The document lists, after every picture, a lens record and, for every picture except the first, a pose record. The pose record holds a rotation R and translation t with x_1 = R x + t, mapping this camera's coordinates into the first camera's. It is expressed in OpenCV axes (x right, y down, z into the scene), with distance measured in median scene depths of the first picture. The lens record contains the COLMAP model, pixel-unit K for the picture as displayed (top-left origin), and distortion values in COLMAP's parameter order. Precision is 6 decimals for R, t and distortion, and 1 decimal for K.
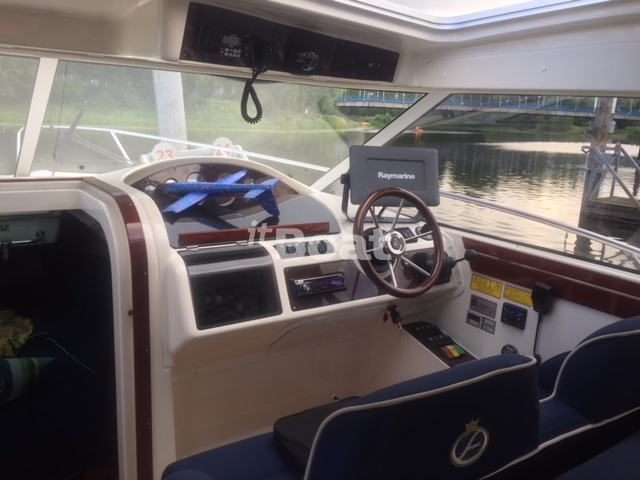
lens RADIAL K [[537.1, 0, 327.1], [0, 537.1, 243.3], [0, 0, 1]] dist [0.146206, -0.239727]
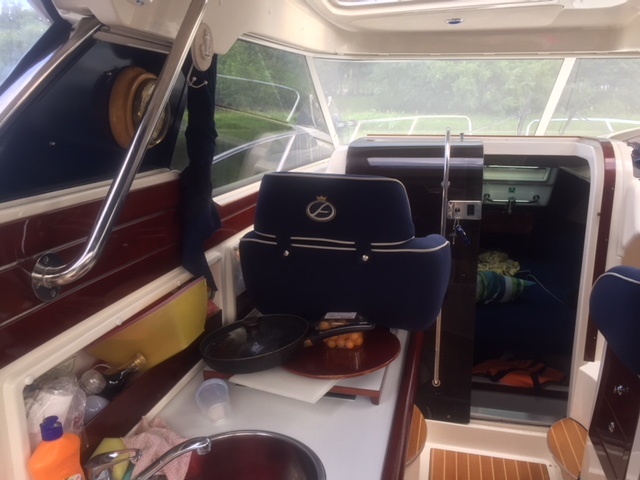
lens RADIAL K [[537.1, 0, 327.1], [0, 537.1, 243.3], [0, 0, 1]] dist [0.146206, -0.239727]
pose [[0.673536, 0.123578, -0.728751, 0.219326], [-0.128440, 0.990493, 0.049254, 0.188996], [0.727910, 0.060427, 0.683005, -0.515201]]
